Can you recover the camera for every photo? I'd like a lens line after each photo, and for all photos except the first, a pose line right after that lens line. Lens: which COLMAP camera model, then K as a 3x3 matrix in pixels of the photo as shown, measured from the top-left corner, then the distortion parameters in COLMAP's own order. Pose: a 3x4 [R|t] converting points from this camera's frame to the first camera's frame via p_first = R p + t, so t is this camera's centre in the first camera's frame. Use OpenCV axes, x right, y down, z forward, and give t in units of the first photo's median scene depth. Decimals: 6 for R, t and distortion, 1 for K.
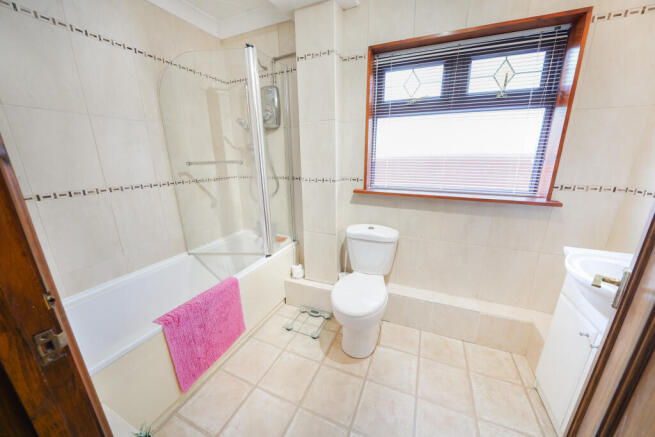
lens RADIAL K [[228.4, 0, 327.5], [0, 228.4, 218.5], [0, 0, 1]] dist [-0.021346, 0.000309]
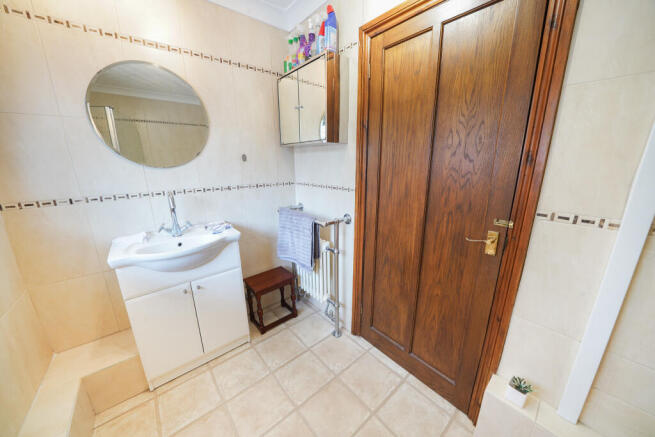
lens RADIAL K [[228.4, 0, 327.5], [0, 228.4, 218.5], [0, 0, 1]] dist [-0.021346, 0.000309]
pose [[0.897309, 0.095764, -0.430890, 0.261199], [-0.102686, 0.994688, 0.007226, -0.152260], [0.429293, 0.037763, 0.902375, 0.589278]]
